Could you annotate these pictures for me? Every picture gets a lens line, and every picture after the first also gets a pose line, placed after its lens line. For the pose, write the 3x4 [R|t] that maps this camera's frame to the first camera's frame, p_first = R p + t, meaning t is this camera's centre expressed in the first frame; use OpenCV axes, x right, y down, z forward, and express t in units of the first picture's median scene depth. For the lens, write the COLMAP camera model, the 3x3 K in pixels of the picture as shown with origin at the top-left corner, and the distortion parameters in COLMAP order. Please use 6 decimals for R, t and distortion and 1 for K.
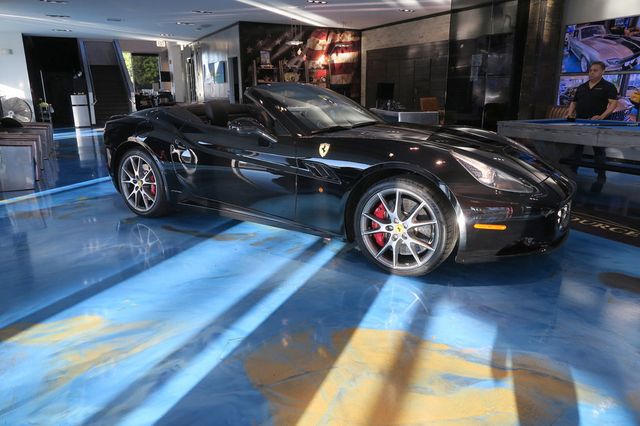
lens RADIAL K [[444.1, 0, 317.3], [0, 444.1, 212.7], [0, 0, 1]] dist [-0.019583, 0.003453]
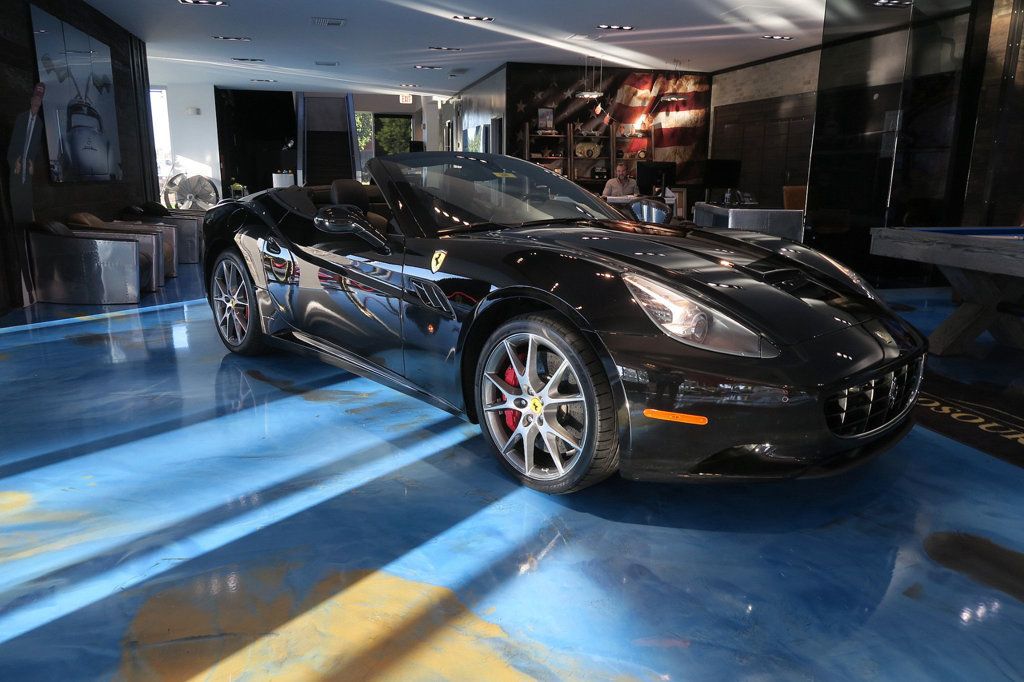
lens RADIAL K [[710.6, 0, 507.6], [0, 710.6, 340.6], [0, 0, 1]] dist [-0.019583, 0.003453]
pose [[0.969558, 0.069127, -0.234904, 0.095338], [-0.078231, 0.996494, -0.029653, -0.004309], [0.232030, 0.047127, 0.971566, 0.030859]]
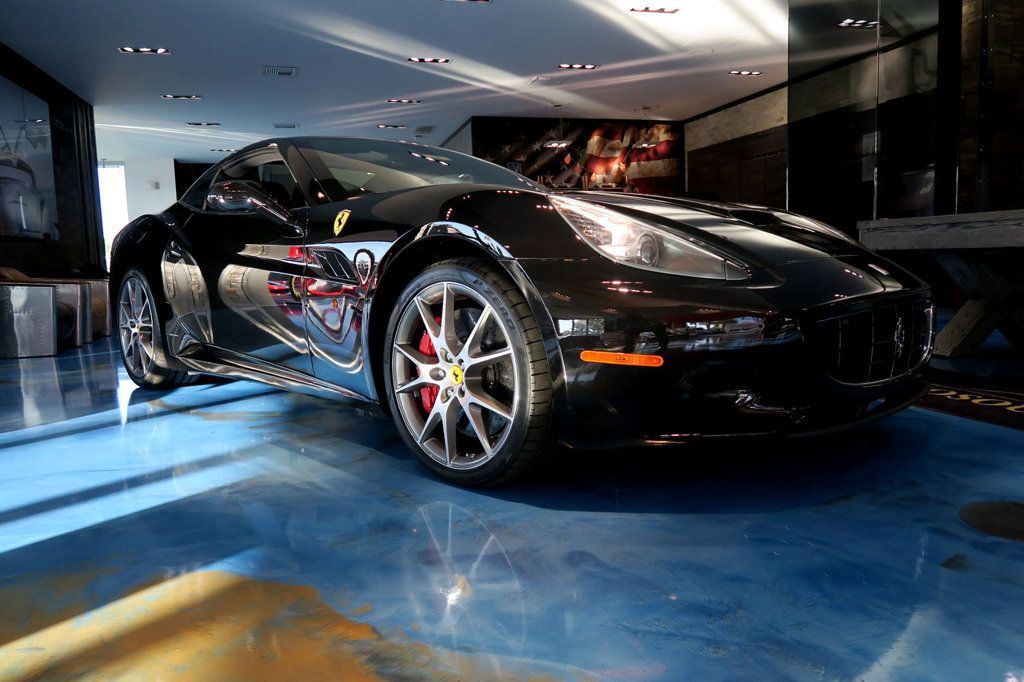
lens RADIAL K [[733.3, 0, 509.2], [0, 733.3, 339.5], [0, 0, 1]] dist [-0.010620, -0.002173]
pose [[0.974428, -0.000570, -0.224698, 0.108277], [-0.034681, 0.987632, -0.152903, 0.030065], [0.222006, 0.156786, 0.962357, 0.079317]]
